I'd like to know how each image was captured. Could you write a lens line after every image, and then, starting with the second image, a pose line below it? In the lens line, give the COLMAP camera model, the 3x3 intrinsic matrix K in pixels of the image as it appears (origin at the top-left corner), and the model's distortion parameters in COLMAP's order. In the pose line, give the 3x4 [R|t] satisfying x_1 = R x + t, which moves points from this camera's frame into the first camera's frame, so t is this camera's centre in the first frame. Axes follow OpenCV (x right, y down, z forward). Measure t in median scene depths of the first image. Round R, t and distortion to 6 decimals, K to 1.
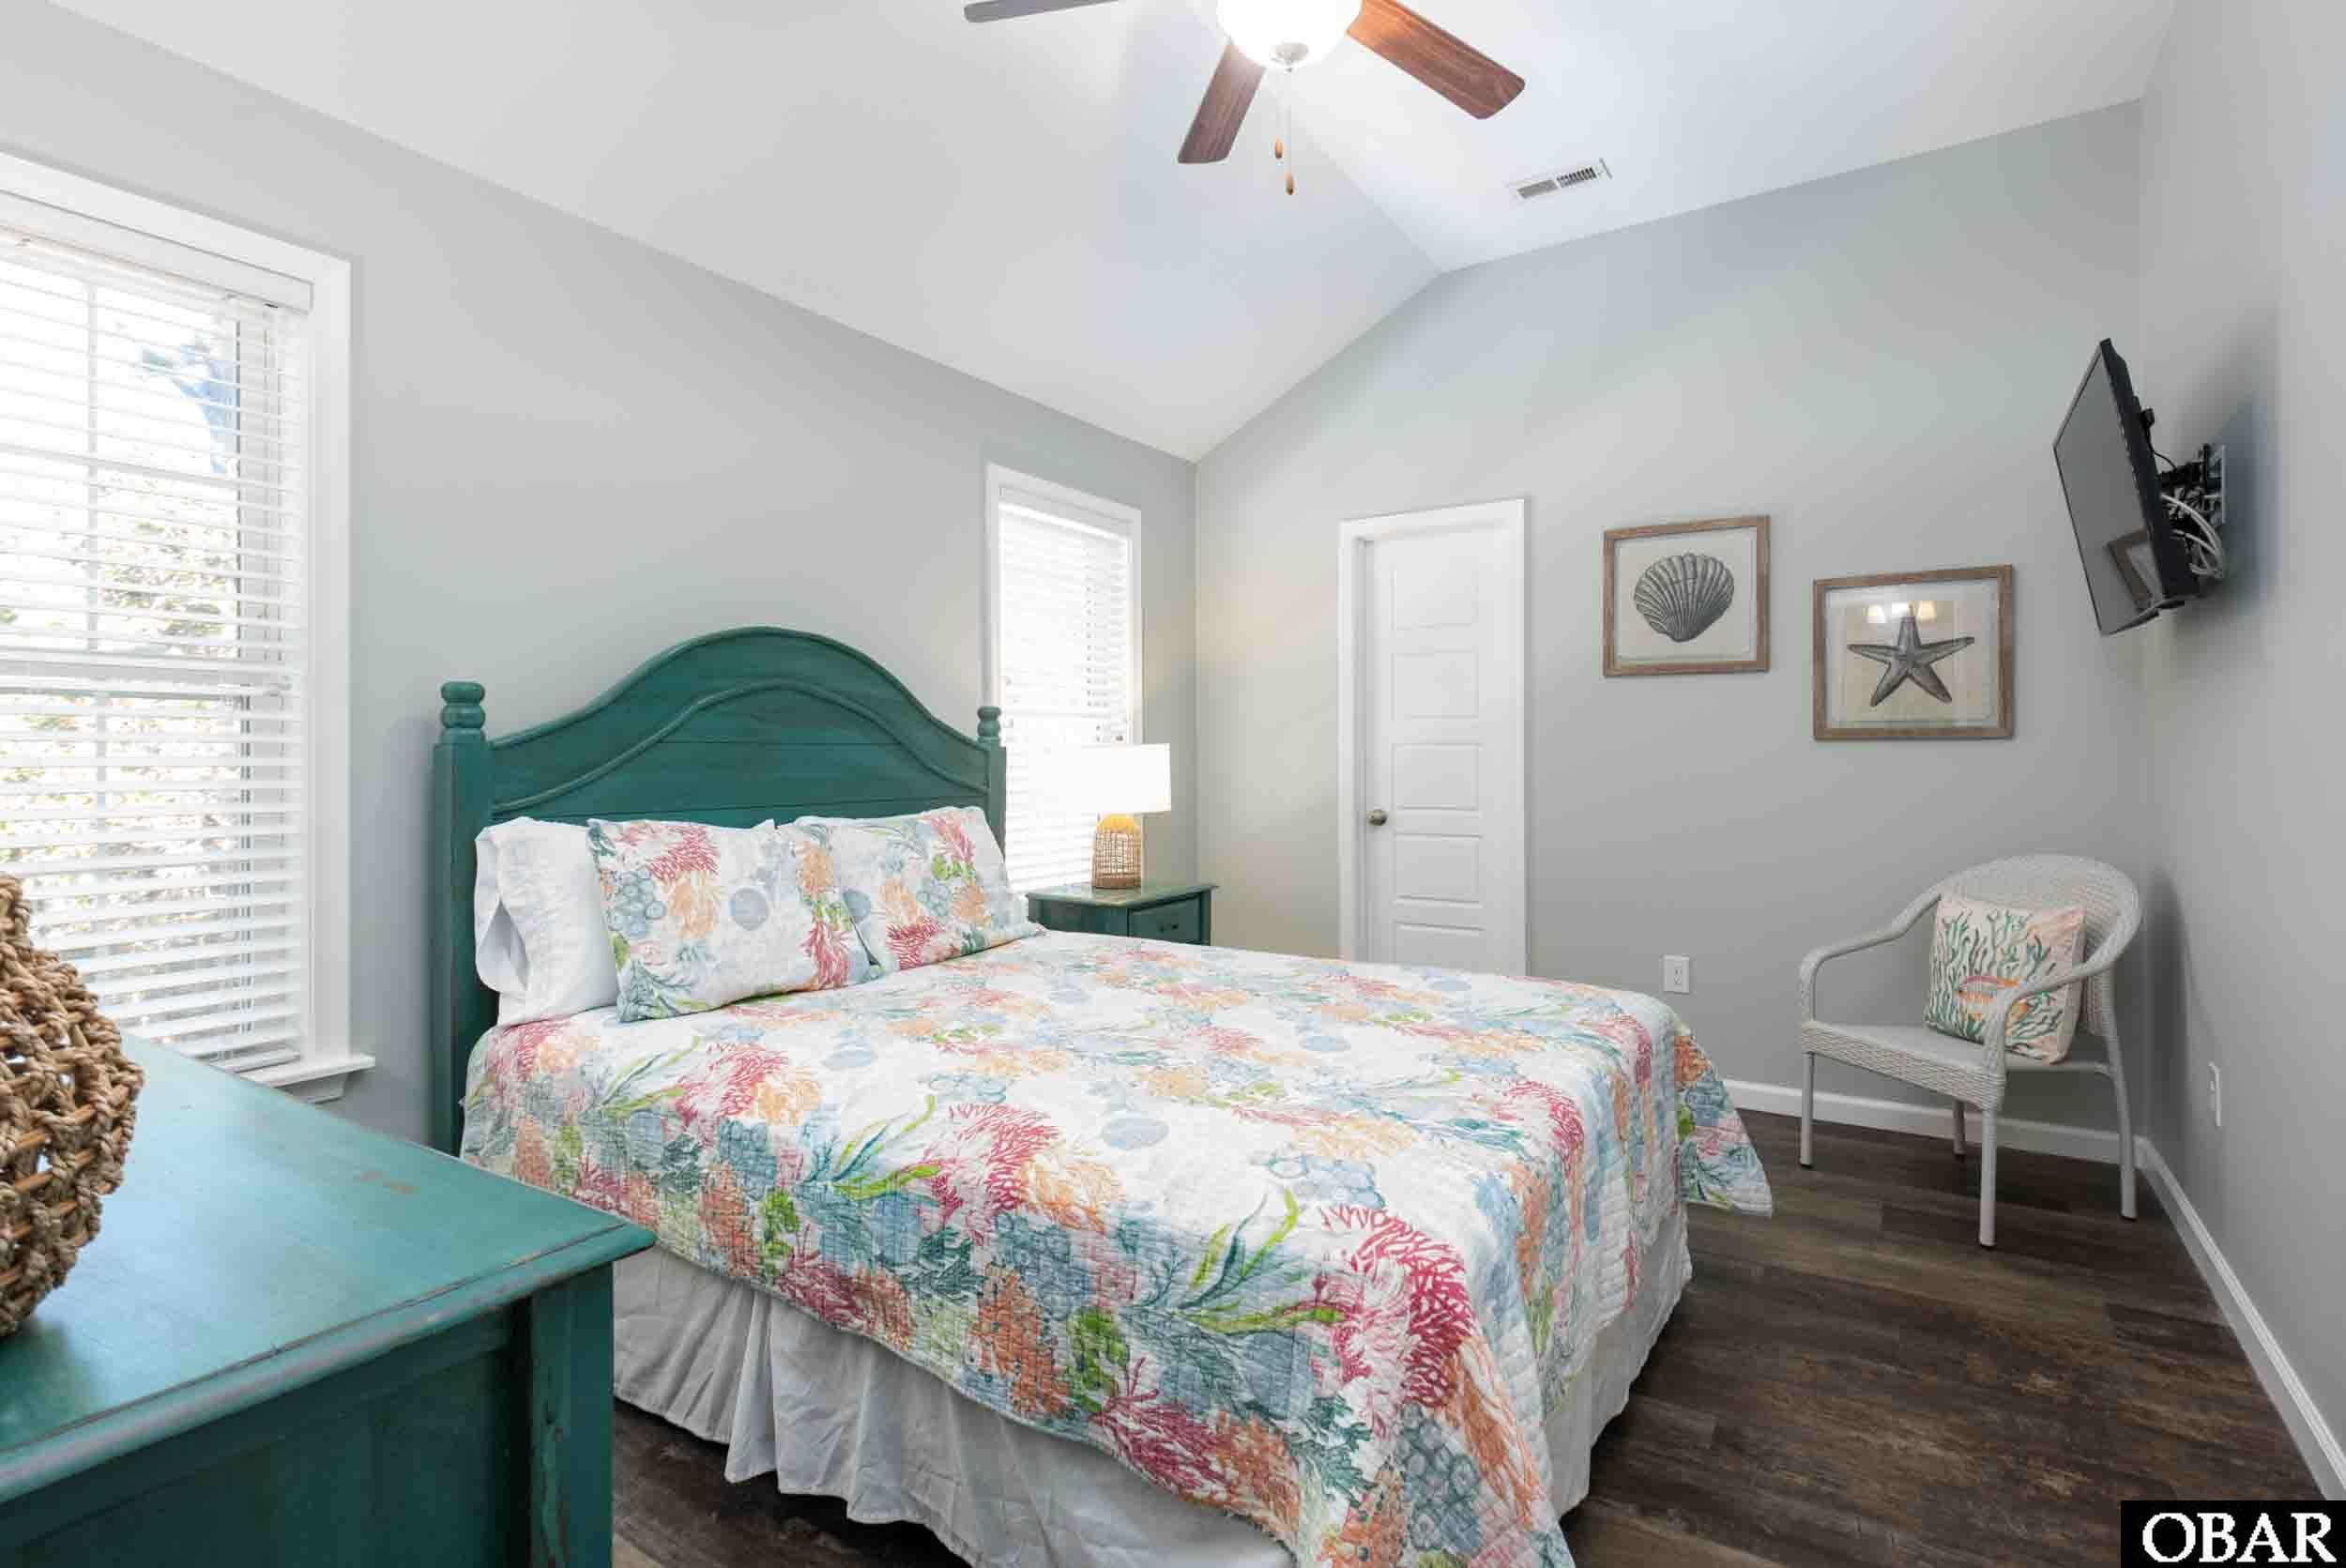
lens RADIAL K [[1104.4, 0, 1167.2], [0, 1104.4, 756.7], [0, 0, 1]] dist [0.001051, -0.000711]
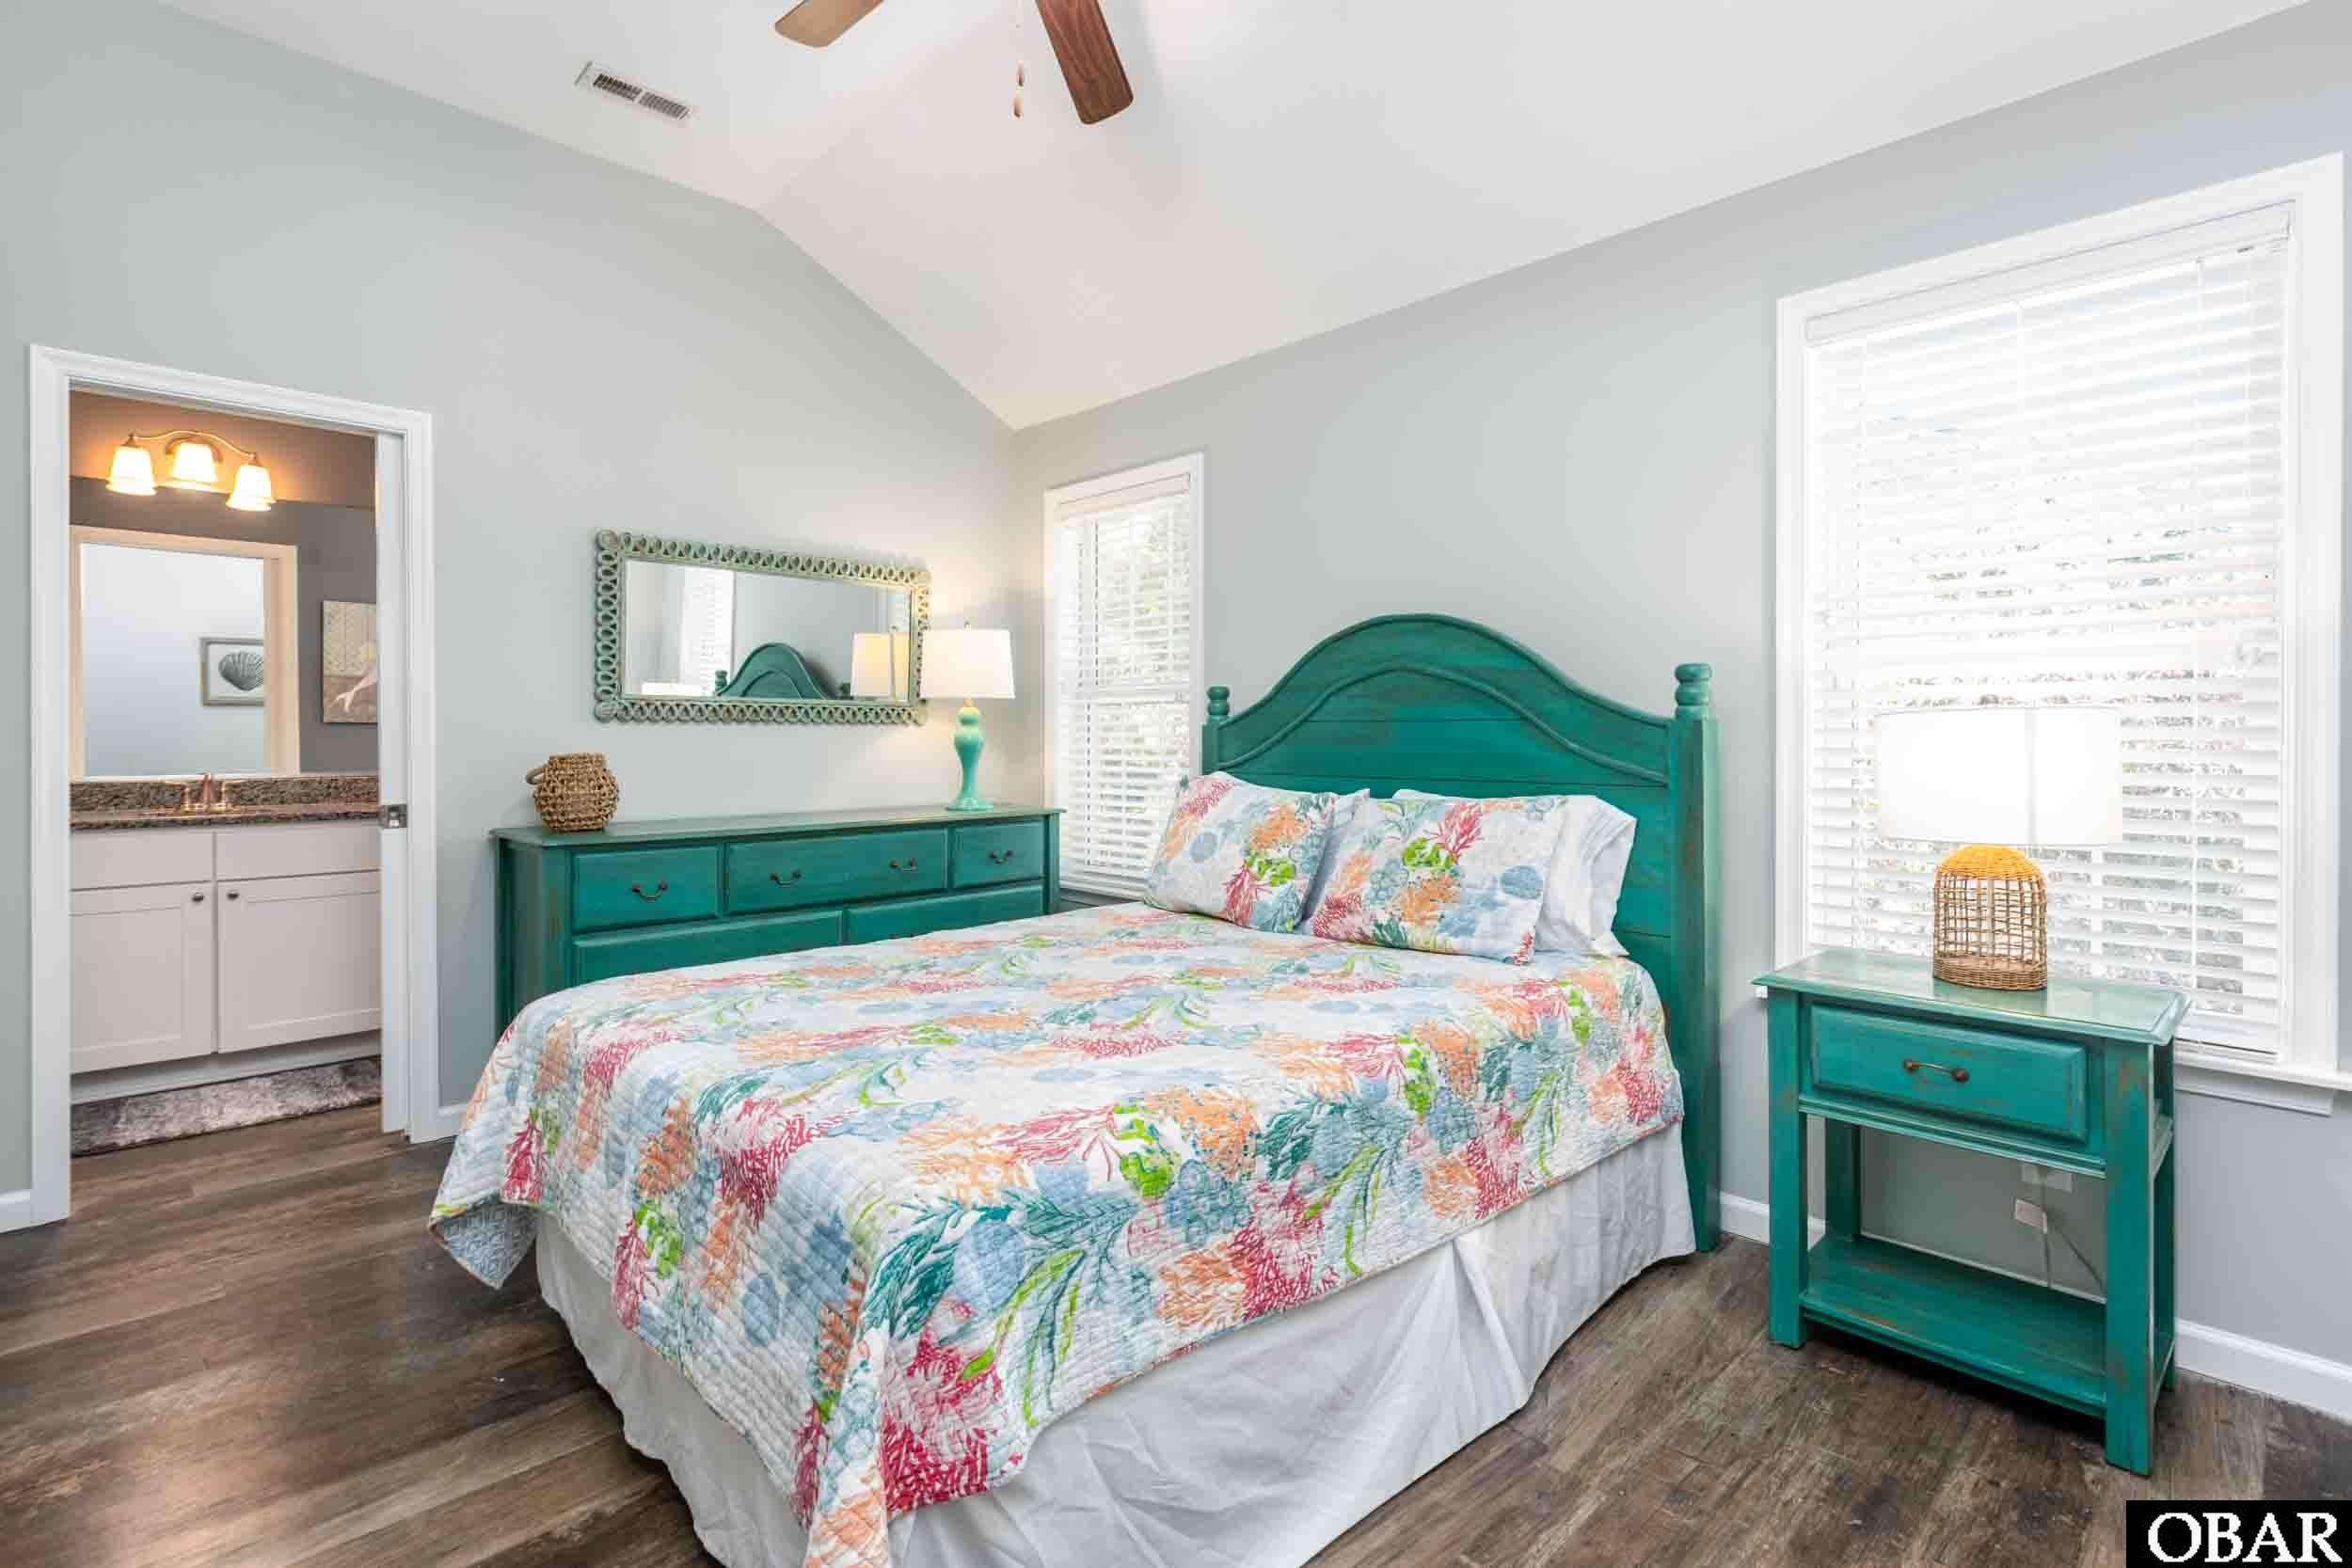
lens RADIAL K [[1107.2, 0, 1170.2], [0, 1107.2, 756.7], [0, 0, 1]] dist [0.001051, -0.000711]
pose [[-0.221357, 0.020859, -0.974970, 0.776512], [-0.002371, 0.999757, 0.021927, -0.000448], [0.975190, 0.007165, -0.221253, 1.044791]]
